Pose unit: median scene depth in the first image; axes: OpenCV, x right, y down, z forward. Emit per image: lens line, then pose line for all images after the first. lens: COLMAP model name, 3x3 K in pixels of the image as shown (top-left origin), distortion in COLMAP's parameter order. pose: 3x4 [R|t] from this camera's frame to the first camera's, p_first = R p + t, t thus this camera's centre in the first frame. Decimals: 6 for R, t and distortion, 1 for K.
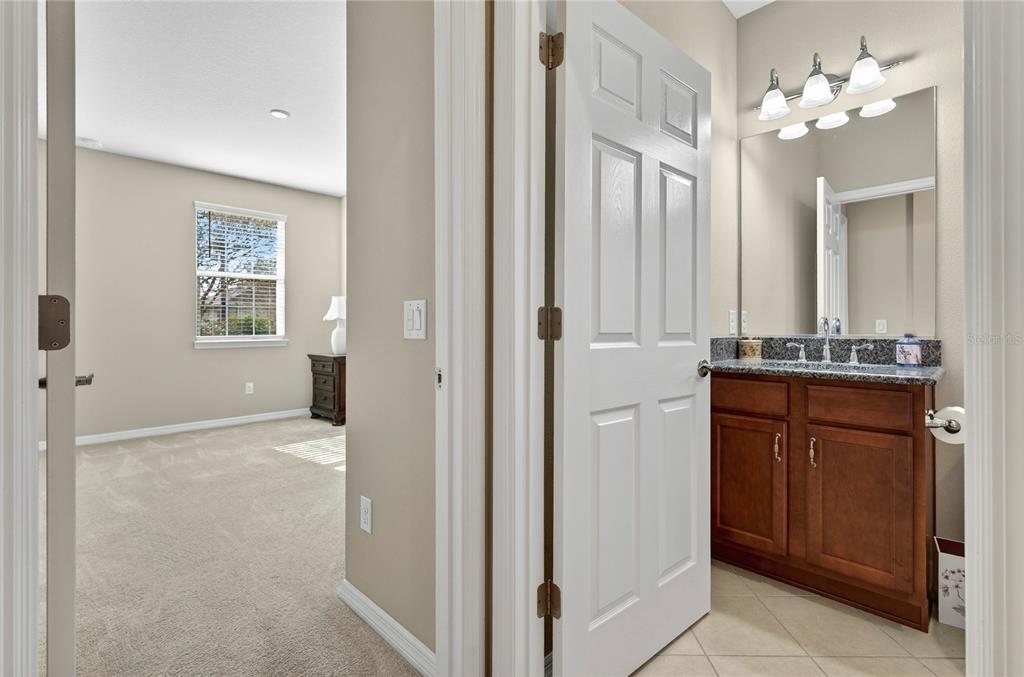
lens RADIAL K [[502.0, 0, 513.7], [0, 502.0, 328.1], [0, 0, 1]] dist [0.003268, 0.002549]
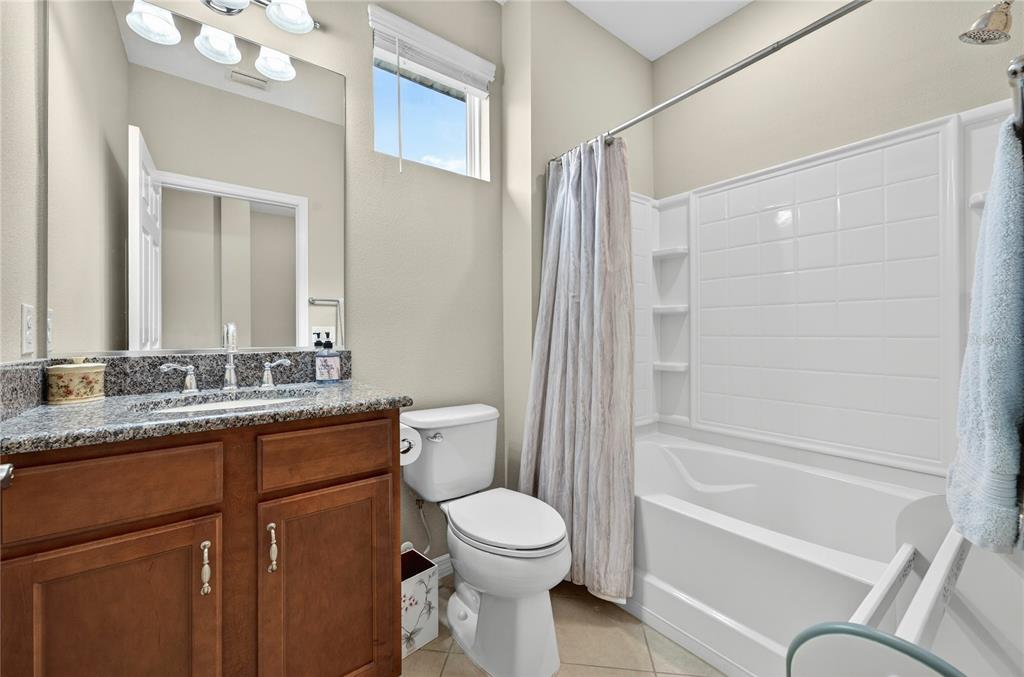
lens RADIAL K [[412.7, 0, 505.0], [0, 412.7, 332.7], [0, 0, 1]] dist [0.005717, 0.002127]
pose [[0.134399, 0.000885, 0.990927, 0.126925], [0.005352, 0.999984, -0.001619, -0.005100], [-0.990913, 0.005521, 0.134392, 0.578355]]
